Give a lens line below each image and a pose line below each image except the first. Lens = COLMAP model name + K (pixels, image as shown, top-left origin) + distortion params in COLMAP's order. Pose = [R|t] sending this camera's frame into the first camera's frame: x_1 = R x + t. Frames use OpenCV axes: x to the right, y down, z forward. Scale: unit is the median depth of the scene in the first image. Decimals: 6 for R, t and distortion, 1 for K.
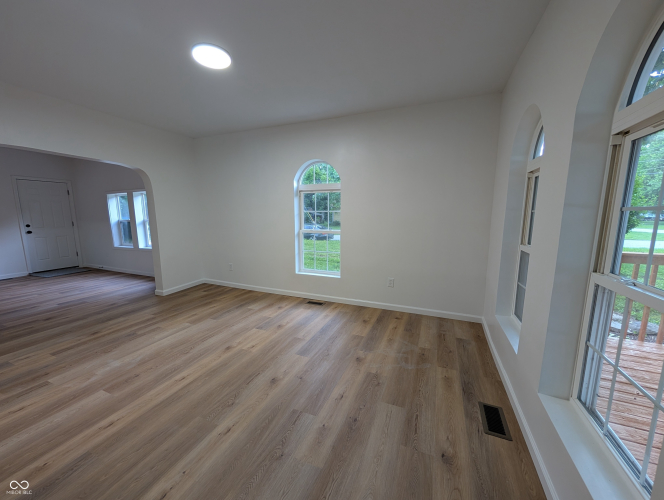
lens RADIAL K [[256.5, 0, 330.0], [0, 256.5, 251.4], [0, 0, 1]] dist [-0.000976, 0.000134]
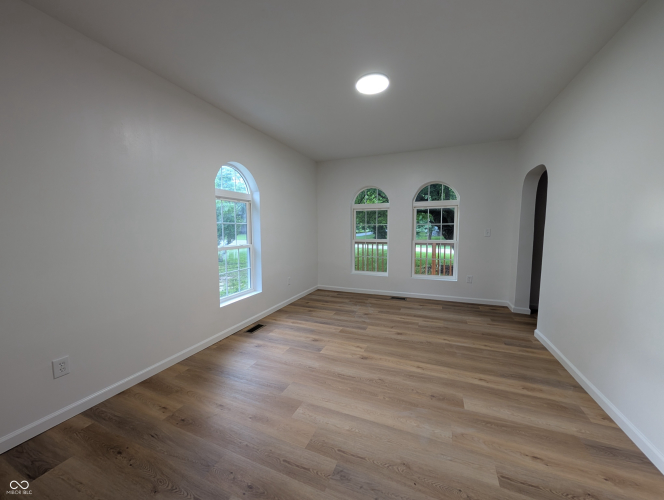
lens RADIAL K [[256.5, 0, 330.0], [0, 256.5, 251.4], [0, 0, 1]] dist [-0.000976, 0.000134]
pose [[-0.013739, -0.092811, 0.995589, -1.470168], [0.150951, 0.984079, 0.093821, -0.157417], [-0.988446, 0.151574, 0.000489, 1.165924]]
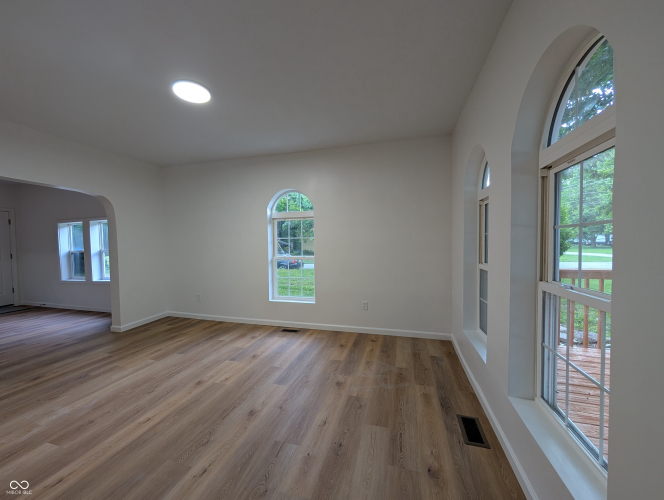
lens RADIAL K [[256.5, 0, 330.0], [0, 256.5, 251.4], [0, 0, 1]] dist [-0.000976, 0.000134]
pose [[0.992443, -0.017105, 0.121508, -0.033170], [0.030801, 0.993259, -0.111750, 0.024011], [-0.118777, 0.114648, 0.986280, -0.029330]]
